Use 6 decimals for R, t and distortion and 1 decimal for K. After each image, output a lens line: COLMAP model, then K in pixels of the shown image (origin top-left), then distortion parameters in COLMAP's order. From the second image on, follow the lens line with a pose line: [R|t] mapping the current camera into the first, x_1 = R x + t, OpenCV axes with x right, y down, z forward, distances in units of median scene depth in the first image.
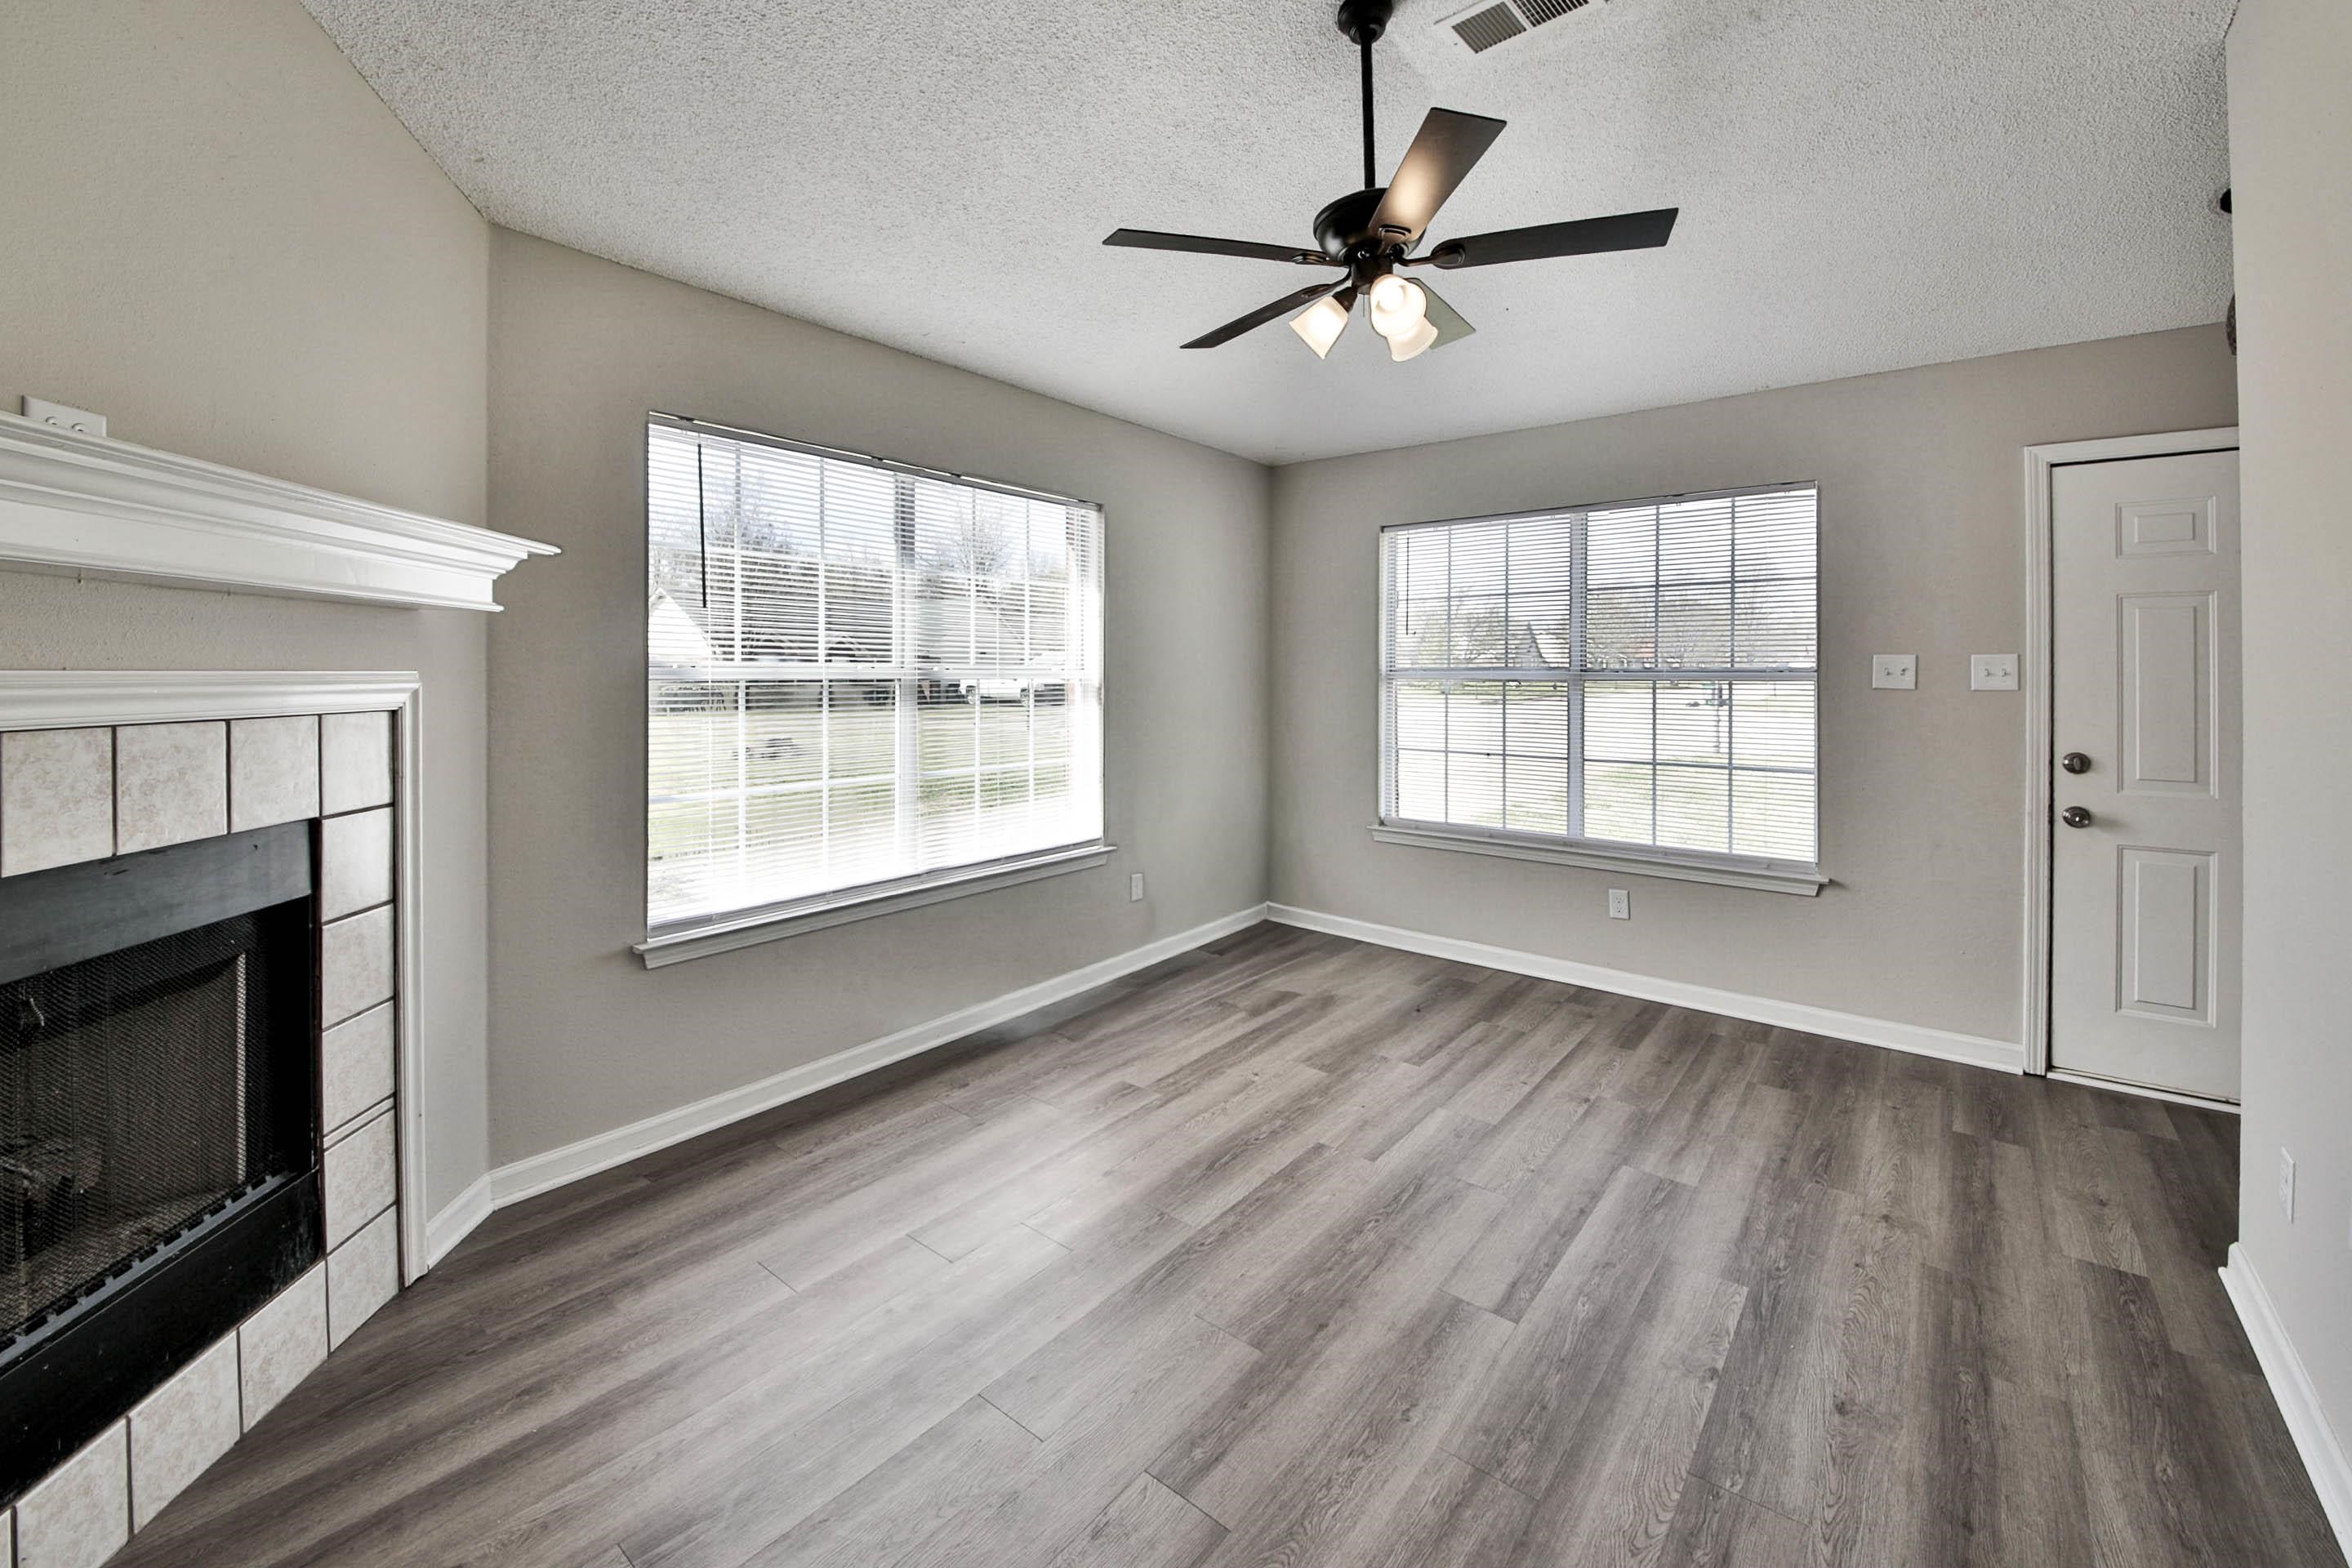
lens RADIAL K [[923.6, 0, 1183.9], [0, 923.6, 675.0], [0, 0, 1]] dist [0.015794, -0.014750]
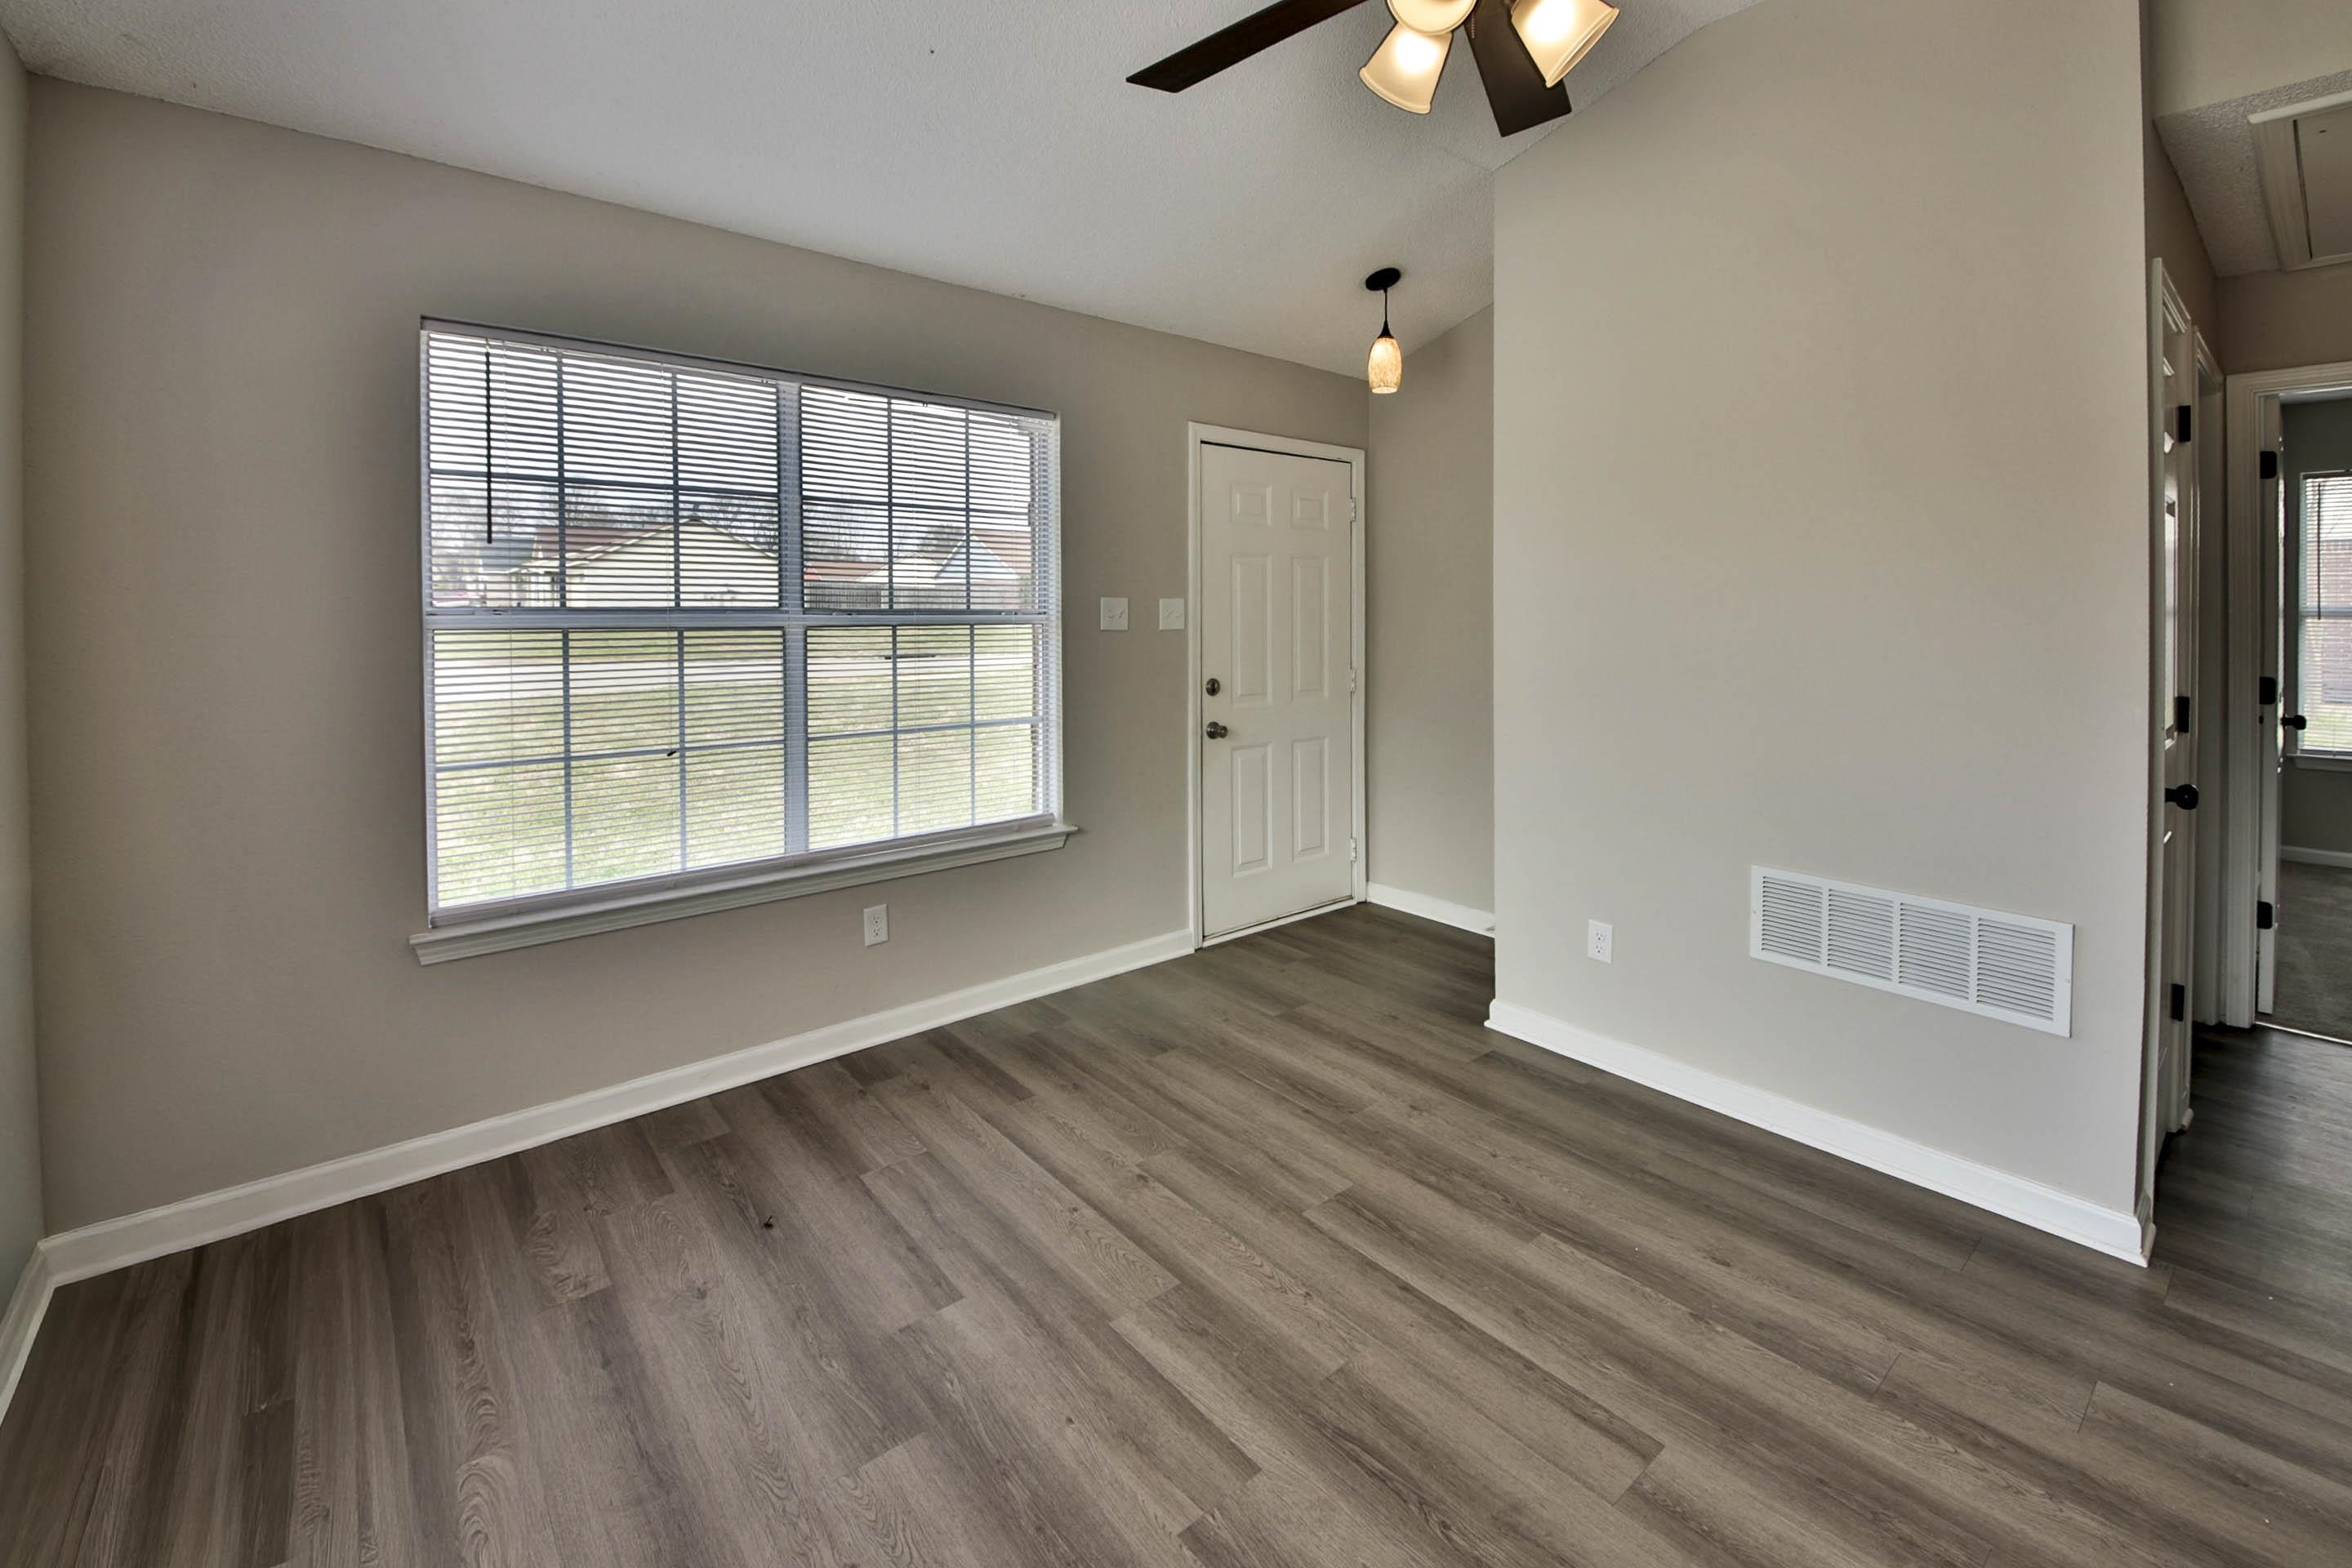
lens RADIAL K [[985.2, 0, 1178.2], [0, 985.2, 651.1], [0, 0, 1]] dist [0.027470, -0.020520]
pose [[0.194297, -0.048876, 0.979724, -0.343960], [-0.000099, 0.998757, 0.049845, -0.019595], [-0.980943, -0.009781, 0.194050, 0.811518]]
